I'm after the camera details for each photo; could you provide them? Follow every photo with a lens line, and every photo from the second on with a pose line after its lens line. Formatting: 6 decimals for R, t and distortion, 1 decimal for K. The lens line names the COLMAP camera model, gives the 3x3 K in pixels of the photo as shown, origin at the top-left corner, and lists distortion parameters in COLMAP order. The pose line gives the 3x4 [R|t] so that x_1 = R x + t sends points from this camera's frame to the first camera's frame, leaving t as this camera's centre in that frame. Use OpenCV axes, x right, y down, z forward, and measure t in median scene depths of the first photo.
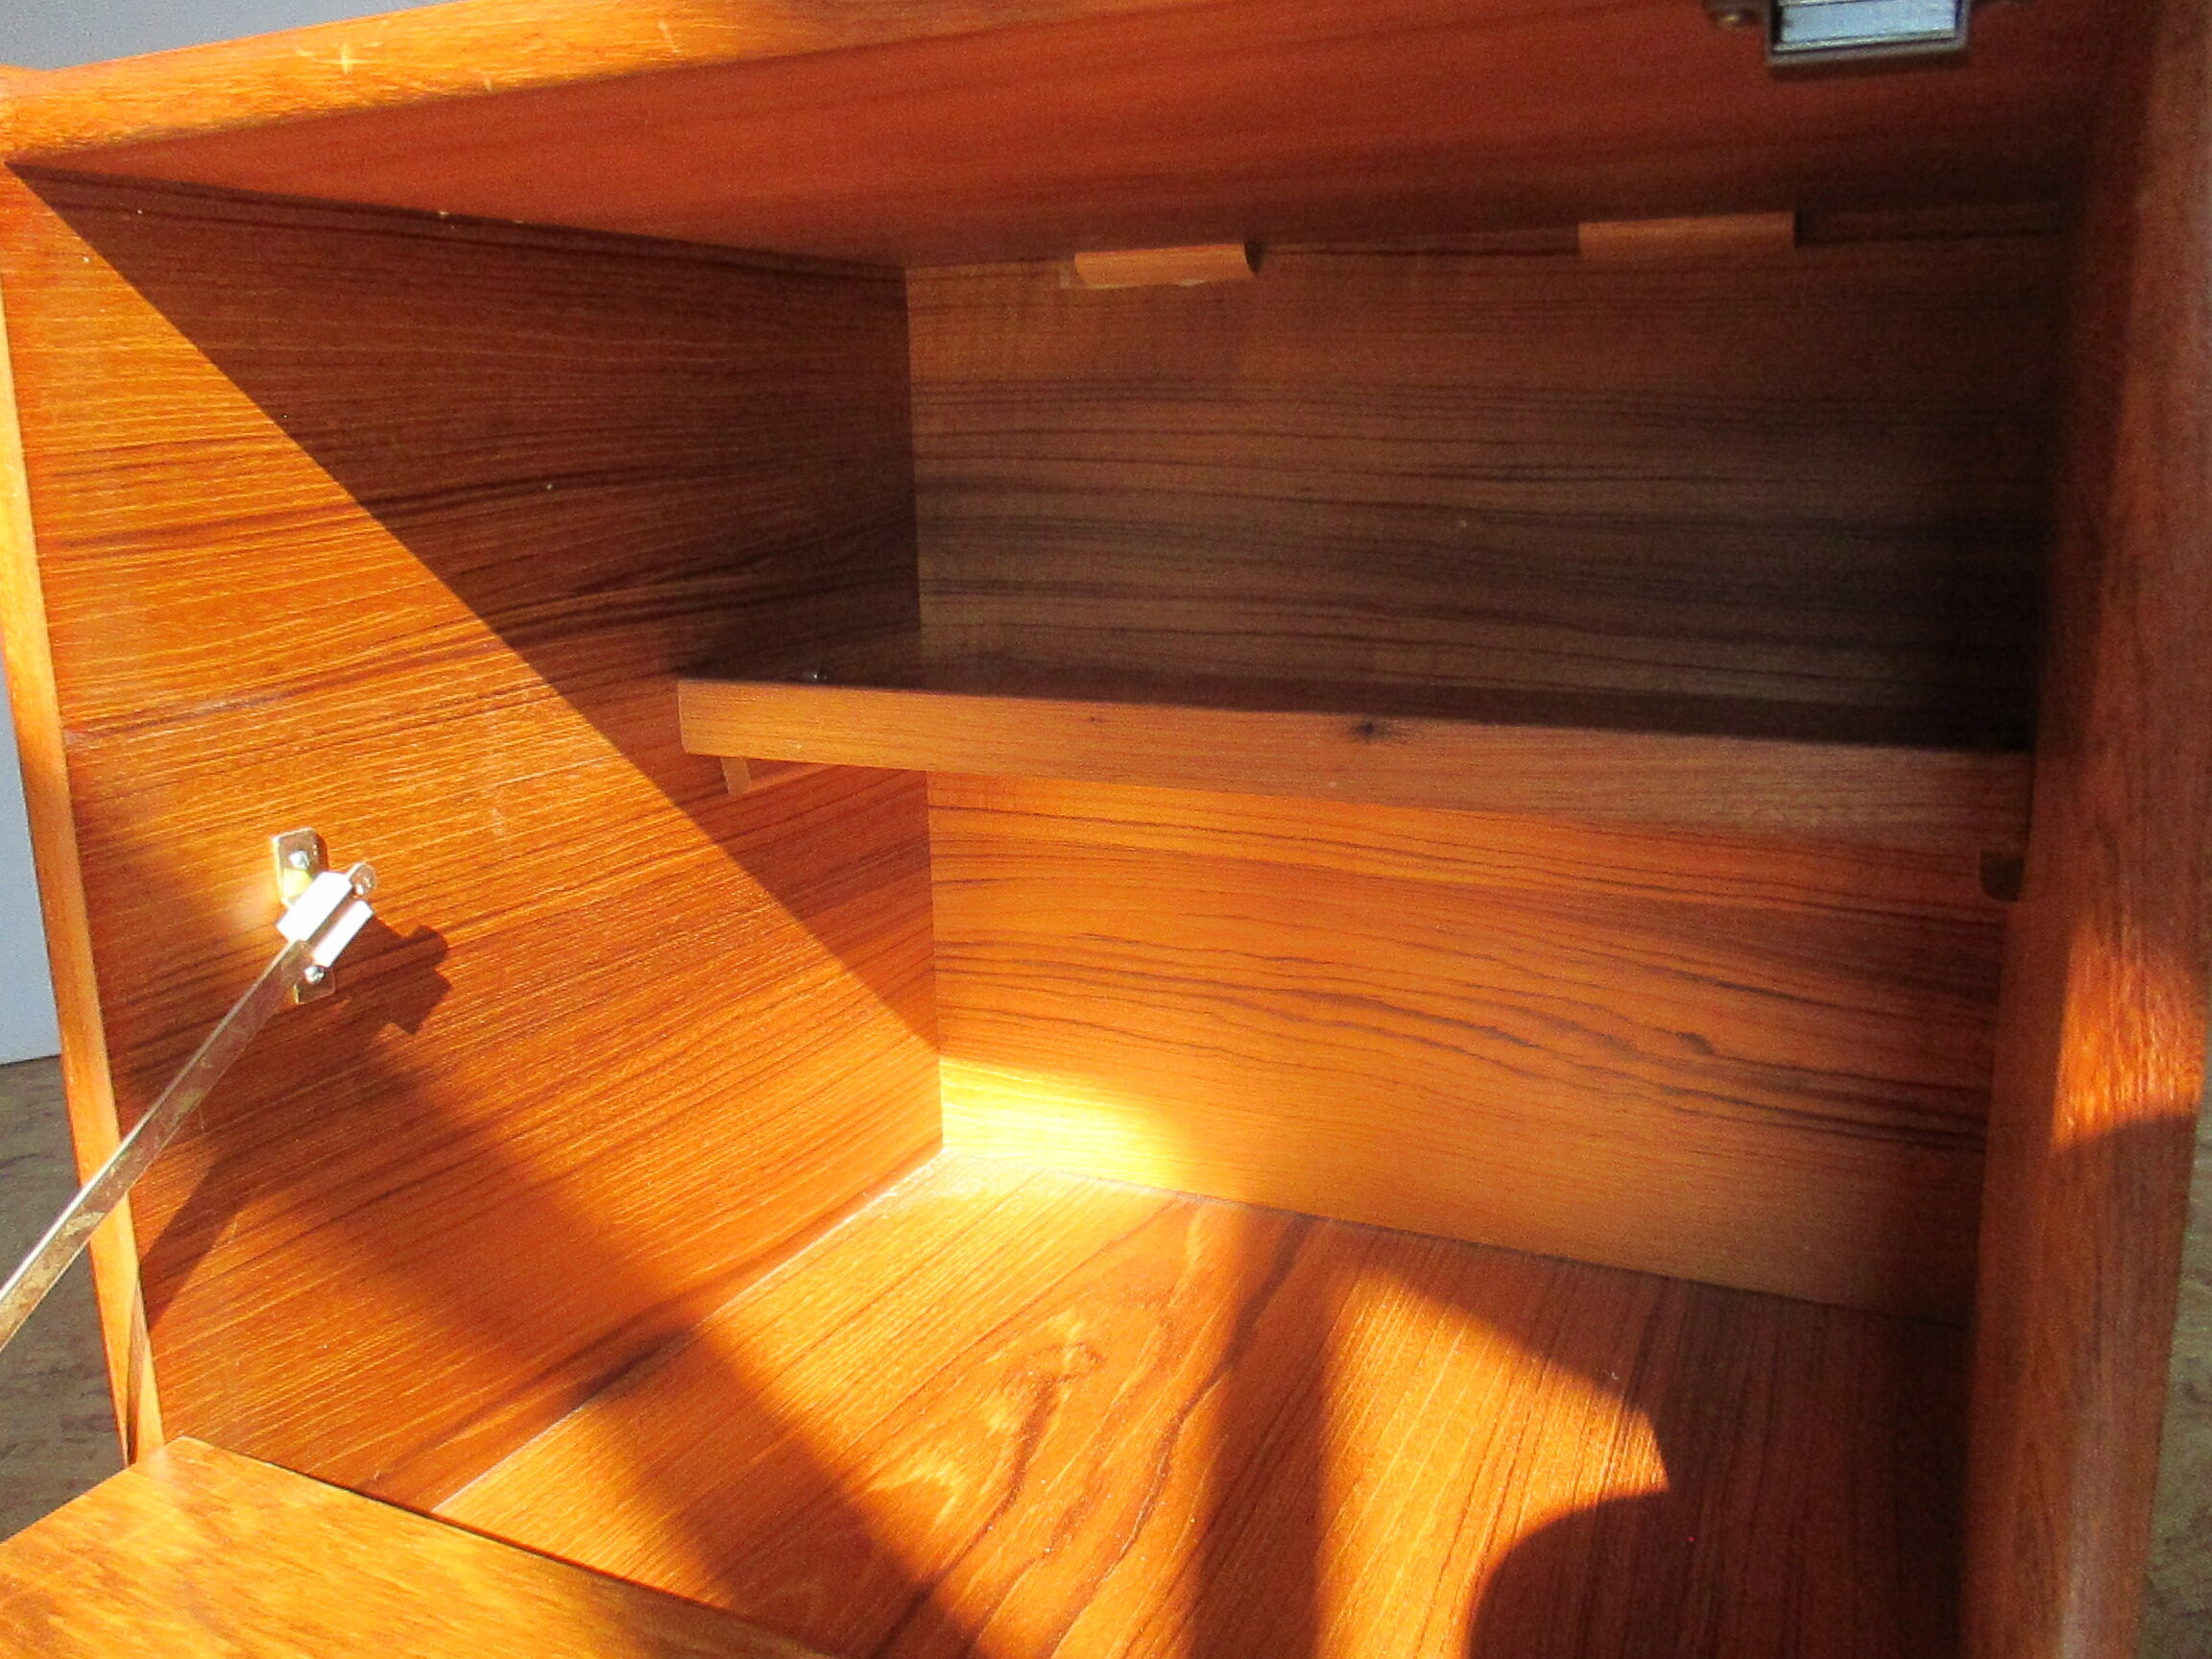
lens RADIAL K [[1822.3, 0, 1104.2], [0, 1822.3, 834.8], [0, 0, 1]] dist [-0.016164, -0.005236]
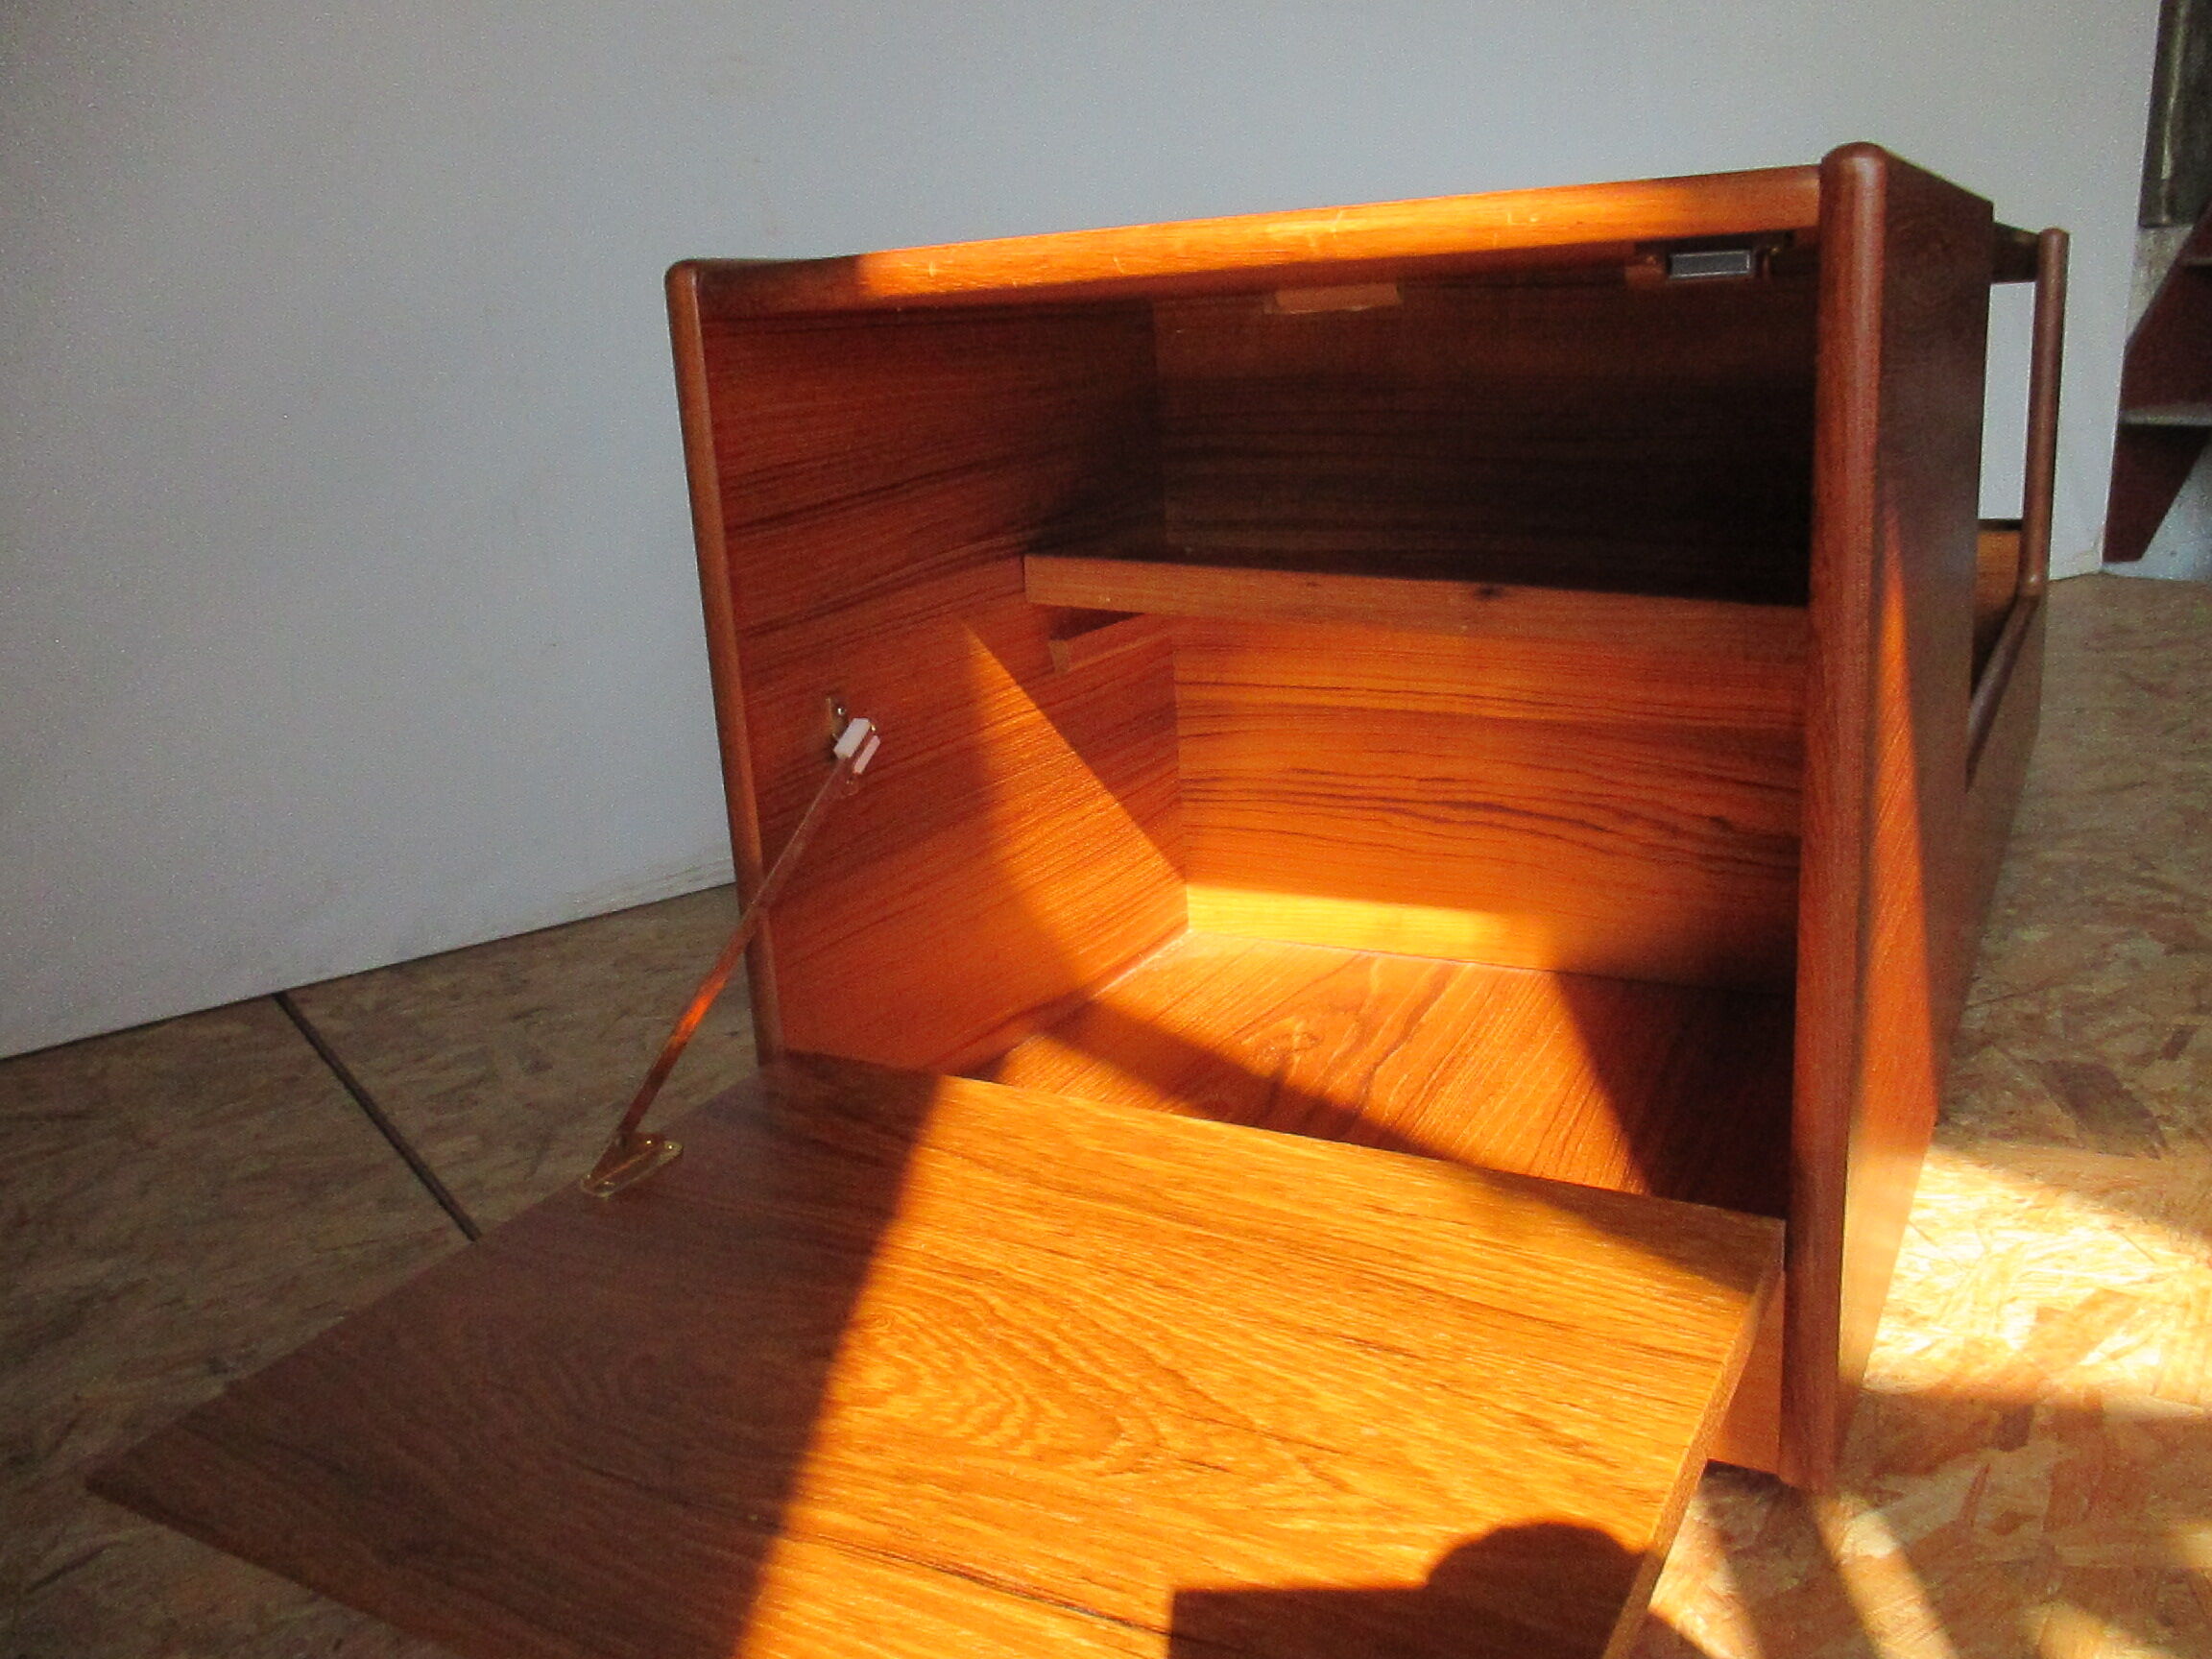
lens RADIAL K [[1822.3, 0, 1108.2], [0, 1822.3, 817.8], [0, 0, 1]] dist [-0.016164, -0.005236]
pose [[0.997300, -0.025853, -0.068730, -0.059861], [0.028380, 0.998947, 0.036047, 0.040593], [0.067726, -0.037900, 0.996984, -0.452939]]
